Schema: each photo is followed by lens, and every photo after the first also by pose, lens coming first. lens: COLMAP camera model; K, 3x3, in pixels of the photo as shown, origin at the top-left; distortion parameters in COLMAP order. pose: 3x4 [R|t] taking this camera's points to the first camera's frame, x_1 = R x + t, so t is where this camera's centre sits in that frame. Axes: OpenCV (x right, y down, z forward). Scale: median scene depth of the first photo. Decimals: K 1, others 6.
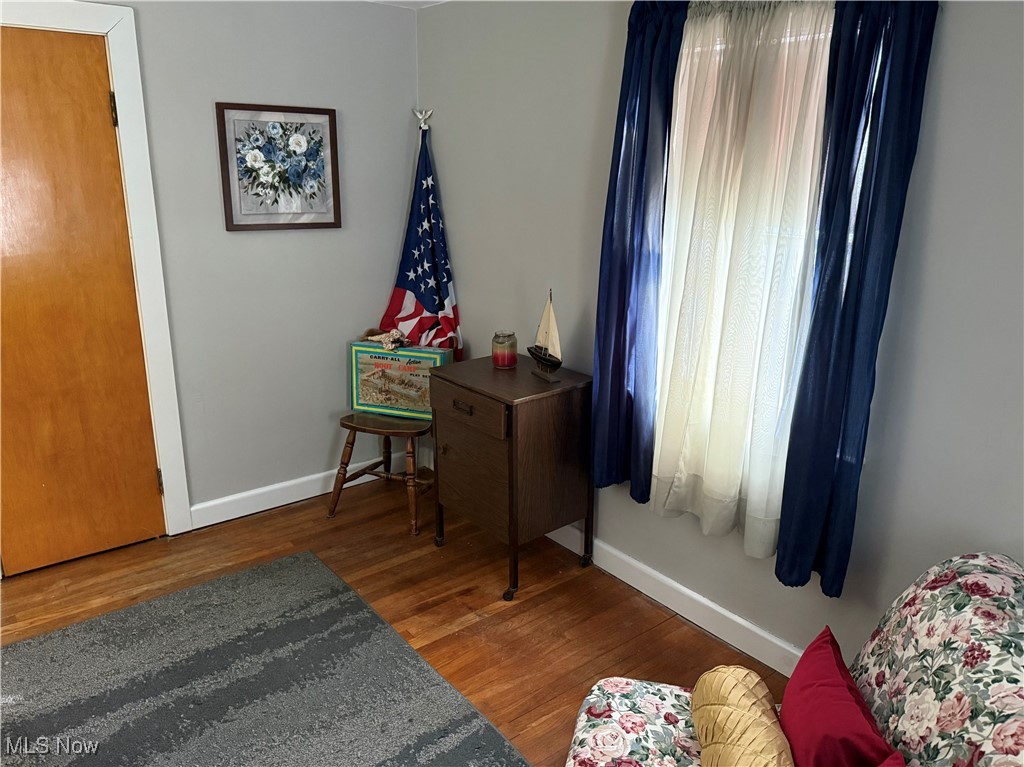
lens RADIAL K [[724.0, 0, 506.3], [0, 724.0, 388.2], [0, 0, 1]] dist [-0.004341, -0.000321]
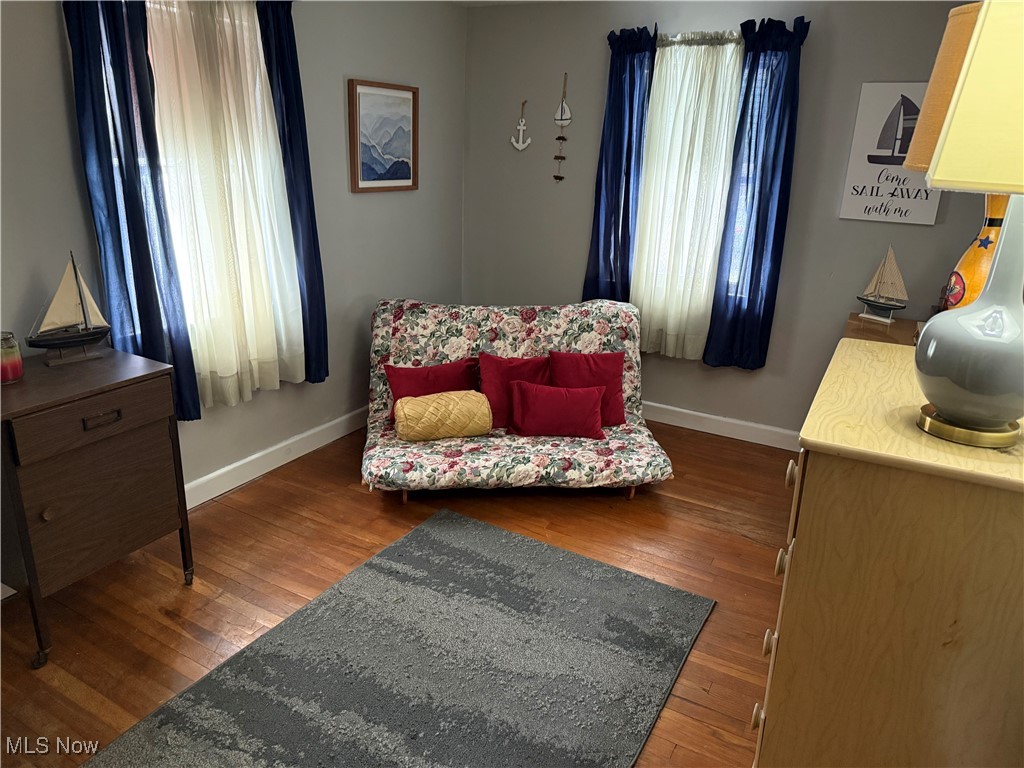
lens RADIAL K [[724.0, 0, 509.3], [0, 724.0, 382.9], [0, 0, 1]] dist [-0.004341, -0.000321]
pose [[-0.359649, -0.336341, 0.870361, -1.501847], [0.229070, 0.872403, 0.431786, -0.424274], [-0.904533, 0.354665, -0.236713, 1.274479]]
